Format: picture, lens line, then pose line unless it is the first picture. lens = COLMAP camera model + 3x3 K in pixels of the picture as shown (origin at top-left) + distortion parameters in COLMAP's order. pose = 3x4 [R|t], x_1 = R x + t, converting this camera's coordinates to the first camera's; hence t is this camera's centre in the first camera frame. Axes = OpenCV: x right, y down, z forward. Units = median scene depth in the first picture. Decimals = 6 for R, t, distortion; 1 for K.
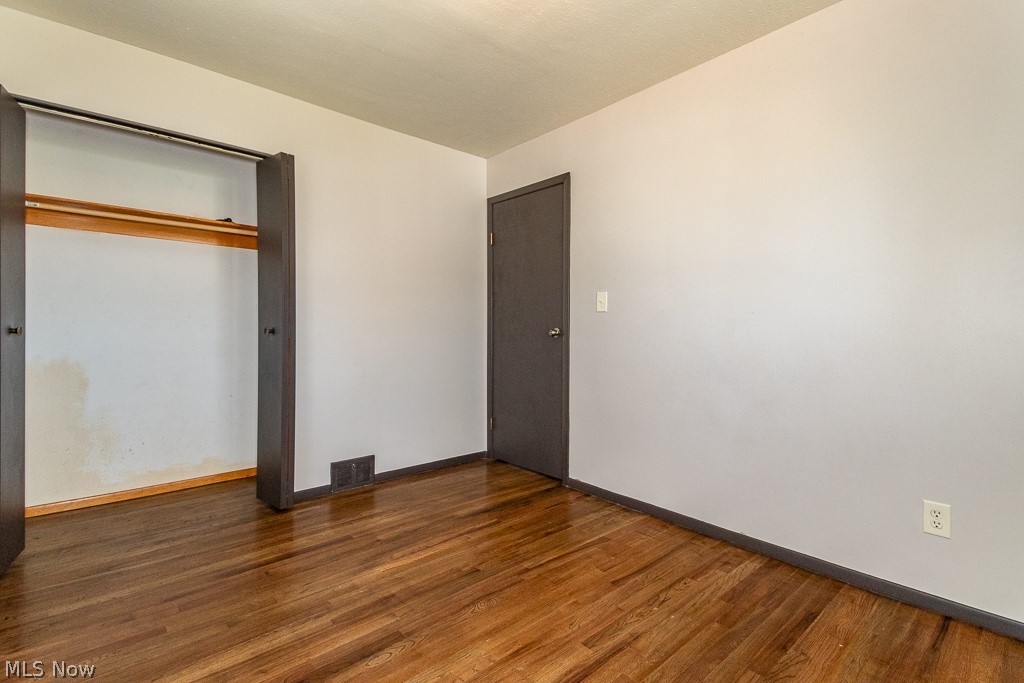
lens RADIAL K [[481.6, 0, 502.3], [0, 481.6, 327.8], [0, 0, 1]] dist [0.051171, -0.026430]
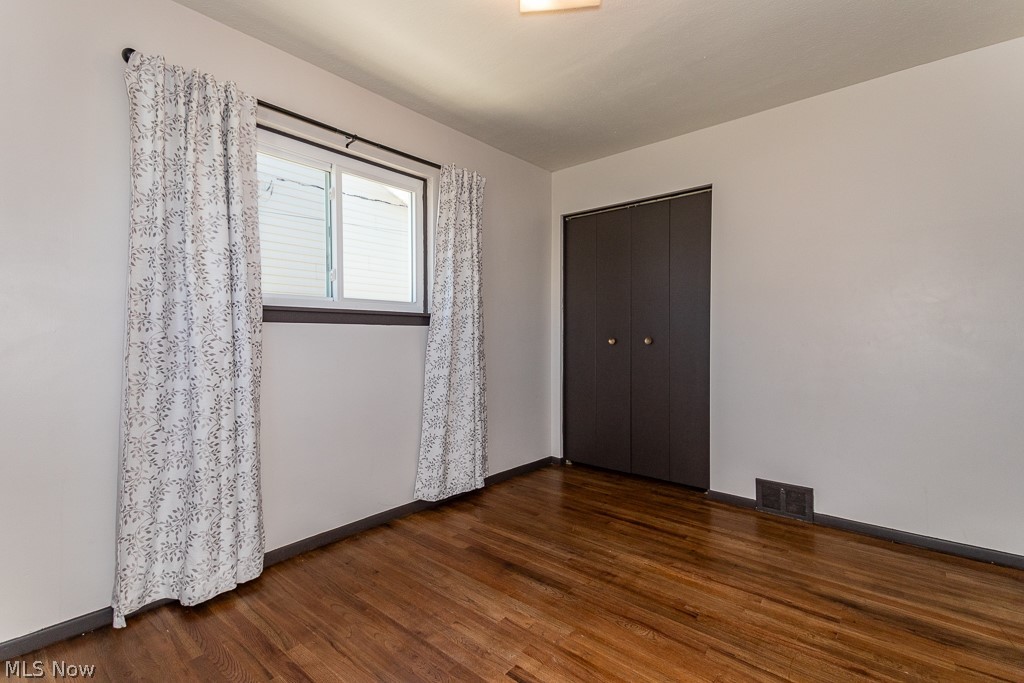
lens RADIAL K [[481.6, 0, 502.3], [0, 481.6, 327.8], [0, 0, 1]] dist [0.051171, -0.026430]
pose [[0.117228, -0.014958, -0.992992, 0.668875], [-0.000353, 0.999886, -0.015103, -0.004250], [0.993105, 0.002121, 0.117209, 0.470398]]
